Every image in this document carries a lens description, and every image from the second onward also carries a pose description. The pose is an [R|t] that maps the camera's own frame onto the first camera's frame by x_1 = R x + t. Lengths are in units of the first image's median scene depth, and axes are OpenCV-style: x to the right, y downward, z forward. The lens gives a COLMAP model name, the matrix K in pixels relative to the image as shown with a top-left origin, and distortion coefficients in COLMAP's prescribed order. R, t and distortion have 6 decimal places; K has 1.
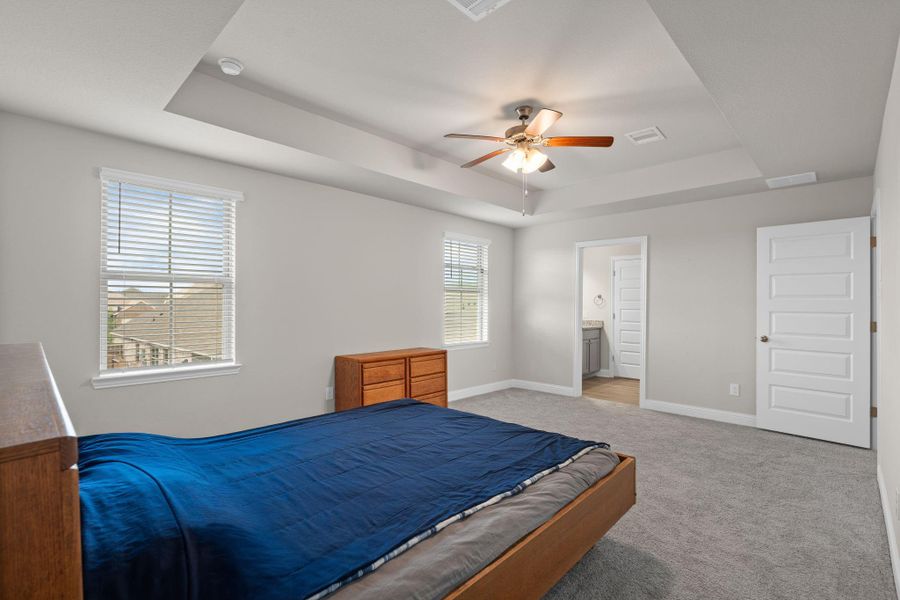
lens RADIAL K [[416.6, 0, 447.4], [0, 416.6, 304.4], [0, 0, 1]] dist [0.003039, 0.000406]
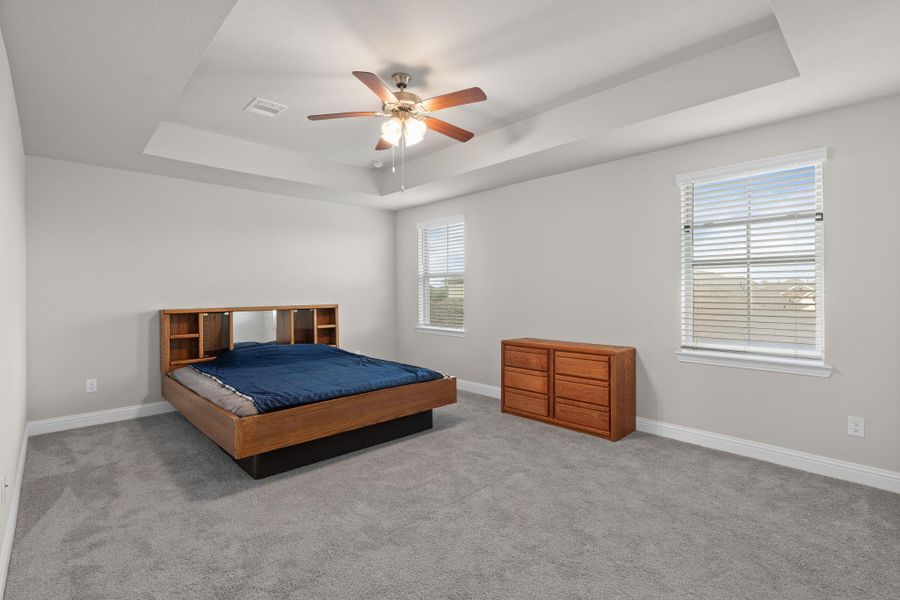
lens RADIAL K [[416.6, 0, 449.3], [0, 416.6, 297.7], [0, 0, 1]] dist [0.003039, 0.000406]
pose [[-0.028252, 0.012234, -0.999526, 0.792929], [0.005149, 0.999914, 0.012093, 0.006432], [0.999588, -0.004805, -0.028313, 0.810446]]
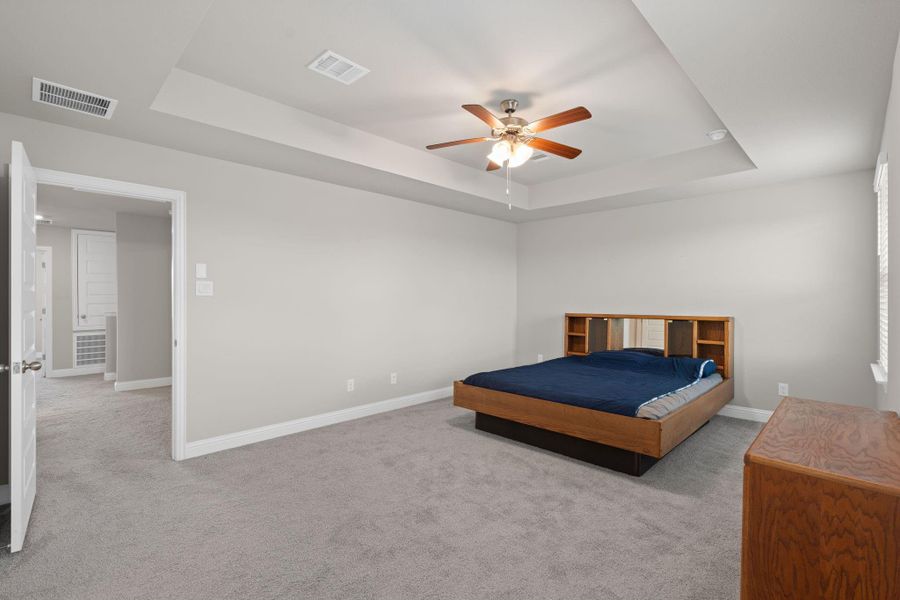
lens RADIAL K [[416.6, 0, 452.1], [0, 416.6, 299.7], [0, 0, 1]] dist [0.003039, 0.000406]
pose [[-0.999981, -0.004875, -0.003781, 0.060786], [-0.004871, 0.999987, -0.001162, 0.001392], [0.003787, -0.001143, -0.999992, 1.616600]]
